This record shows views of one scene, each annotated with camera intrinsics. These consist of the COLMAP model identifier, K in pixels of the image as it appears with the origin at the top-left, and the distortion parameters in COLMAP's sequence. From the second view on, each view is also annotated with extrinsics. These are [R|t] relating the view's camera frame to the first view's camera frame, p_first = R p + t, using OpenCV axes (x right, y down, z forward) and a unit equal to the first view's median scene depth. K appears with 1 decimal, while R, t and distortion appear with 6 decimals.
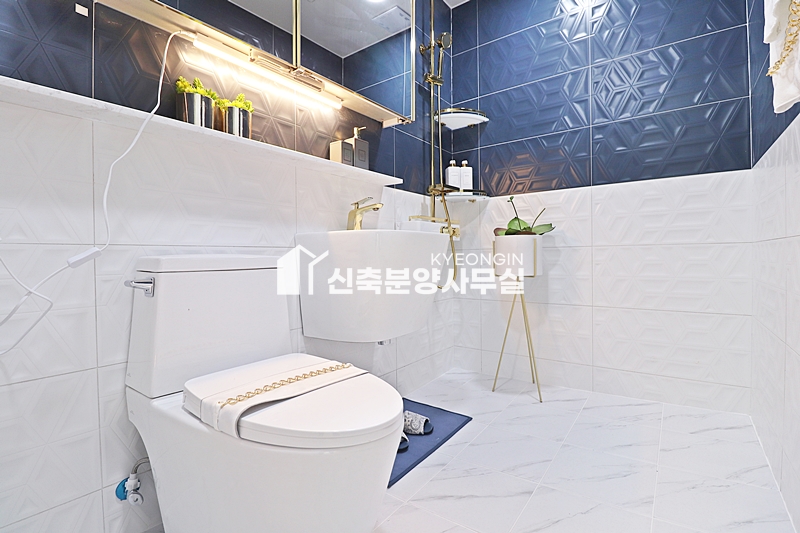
lens RADIAL K [[373.7, 0, 397.9], [0, 373.7, 262.4], [0, 0, 1]] dist [-0.011528, -0.005014]
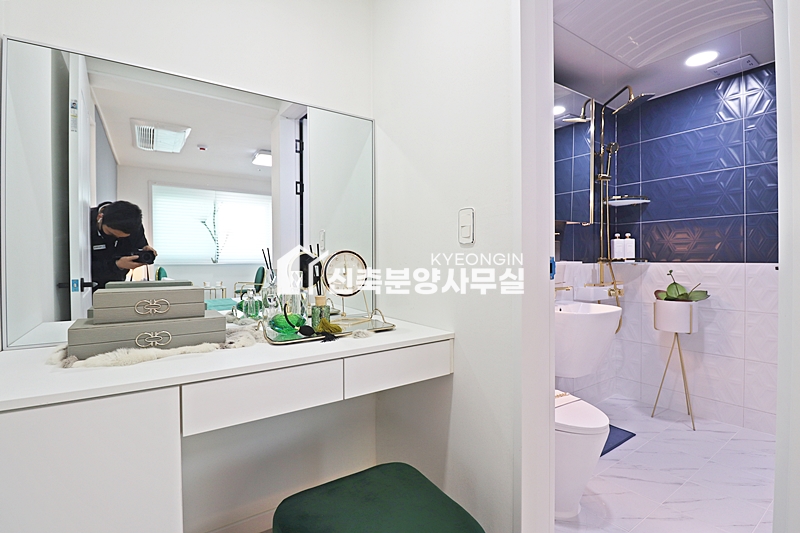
lens RADIAL K [[373.7, 0, 401.6], [0, 373.7, 265.1], [0, 0, 1]] dist [-0.011528, -0.005014]
pose [[0.945485, 0.007813, -0.325571, -0.154034], [-0.007805, 0.999969, 0.001331, -0.178504], [0.325571, 0.001283, 0.945517, -0.504972]]
